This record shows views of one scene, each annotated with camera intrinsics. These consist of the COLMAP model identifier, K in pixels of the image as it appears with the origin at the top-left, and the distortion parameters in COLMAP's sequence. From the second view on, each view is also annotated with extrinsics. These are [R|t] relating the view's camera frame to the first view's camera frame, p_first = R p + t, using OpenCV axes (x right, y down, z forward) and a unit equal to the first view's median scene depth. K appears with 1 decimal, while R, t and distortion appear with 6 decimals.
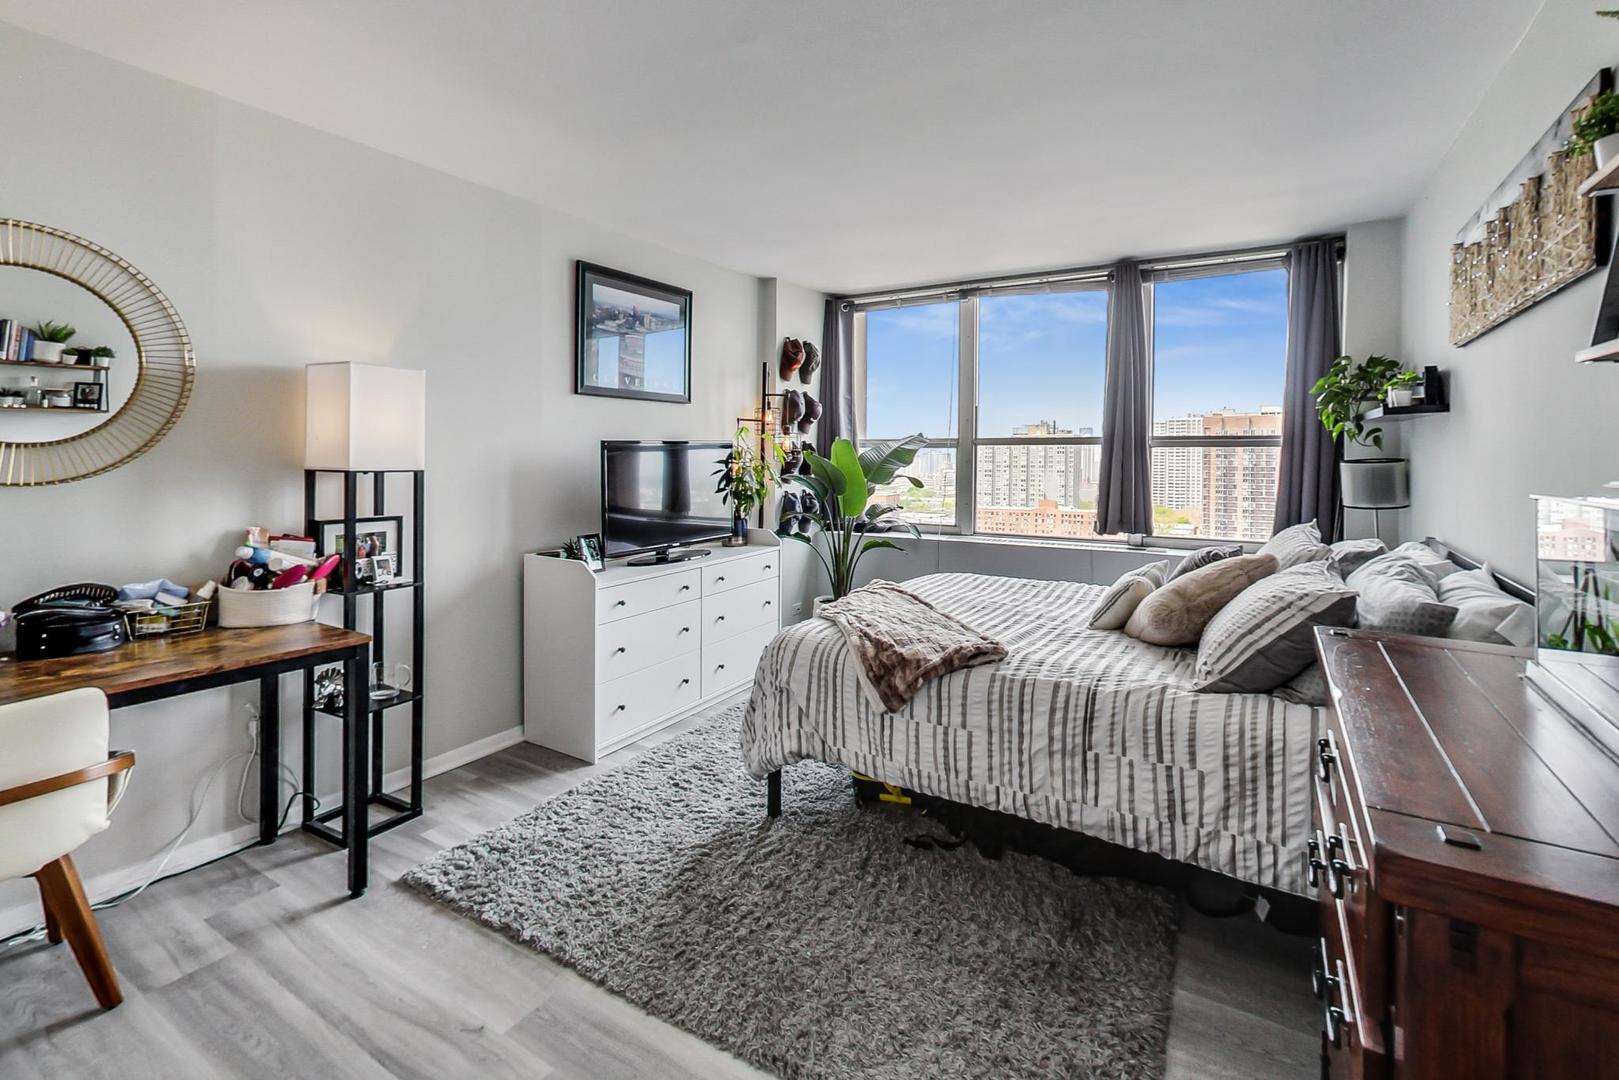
lens RADIAL K [[719.2, 0, 814.4], [0, 719.2, 534.4], [0, 0, 1]] dist [-0.016479, 0.001918]
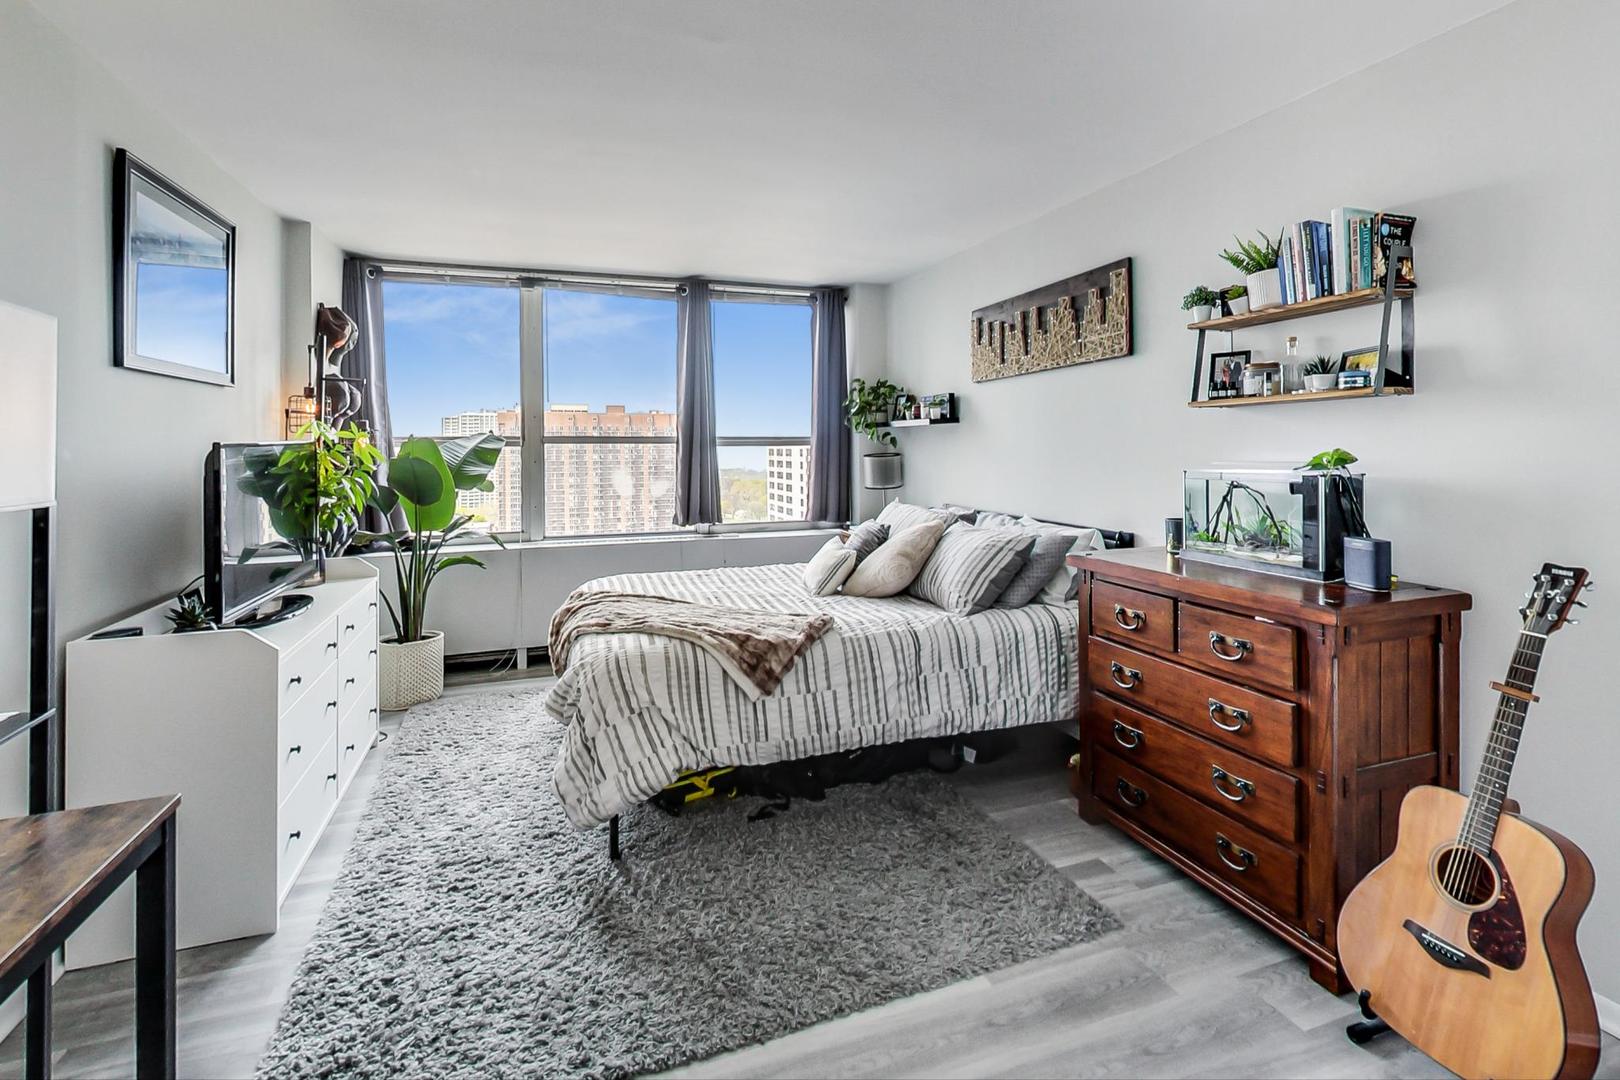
lens RADIAL K [[769.4, 0, 820.3], [0, 769.4, 536.1], [0, 0, 1]] dist [0.000472, 0.000296]
pose [[0.617807, -0.098683, 0.780113, -0.730623], [0.098528, 0.993990, 0.047709, -0.039205], [-0.780133, 0.047388, 0.623817, 0.204827]]
